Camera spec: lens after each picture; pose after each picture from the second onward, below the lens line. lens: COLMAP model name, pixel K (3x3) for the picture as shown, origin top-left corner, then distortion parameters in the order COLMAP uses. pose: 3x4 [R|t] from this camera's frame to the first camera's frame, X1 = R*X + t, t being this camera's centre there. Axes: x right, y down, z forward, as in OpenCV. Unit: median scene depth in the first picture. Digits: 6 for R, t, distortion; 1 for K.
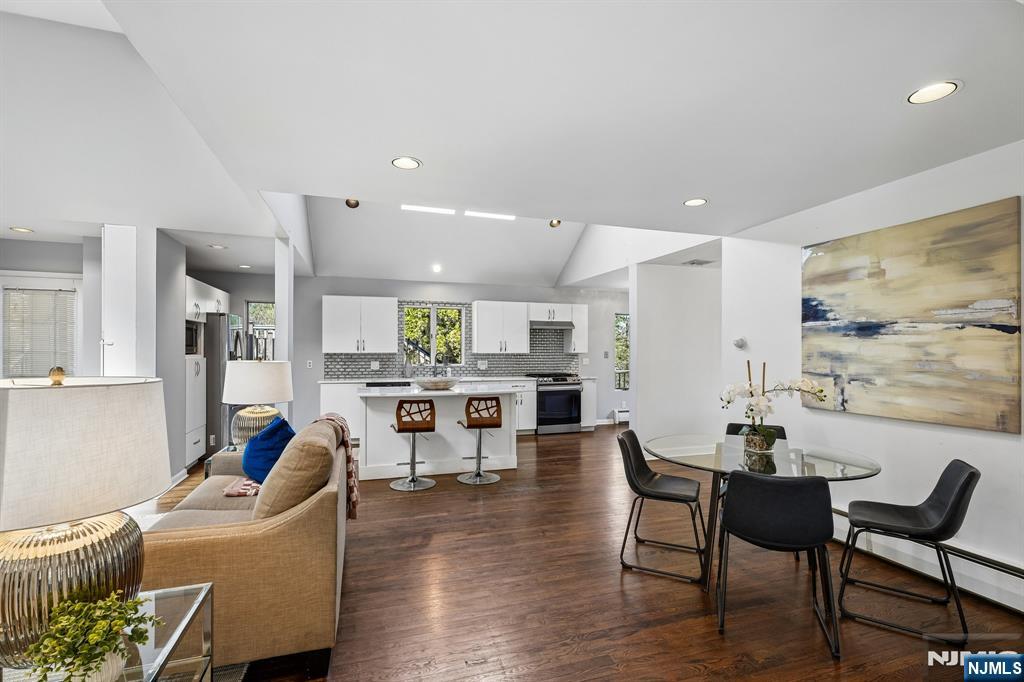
lens RADIAL K [[463.9, 0, 512.9], [0, 463.9, 347.9], [0, 0, 1]] dist [-0.003977, 0.001503]
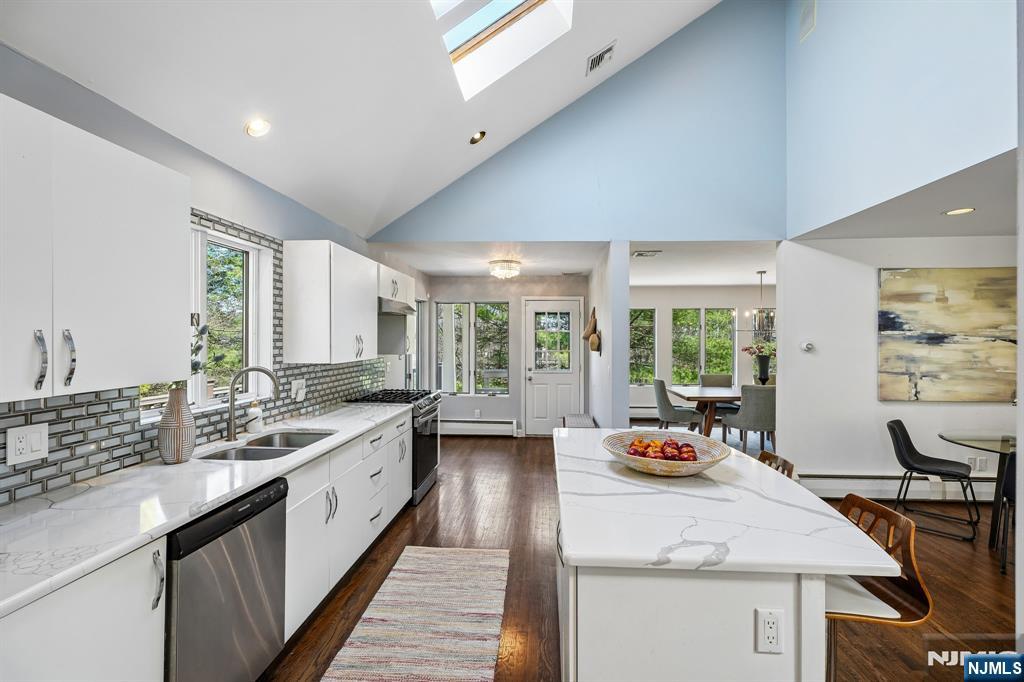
lens RADIAL K [[463.9, 0, 511.6], [0, 463.9, 339.3], [0, 0, 1]] dist [-0.003977, 0.001503]
pose [[0.377901, -0.004085, 0.925837, -0.983089], [-0.008611, 0.999932, 0.007926, -0.039315], [-0.925806, -0.010968, 0.377840, 1.644364]]
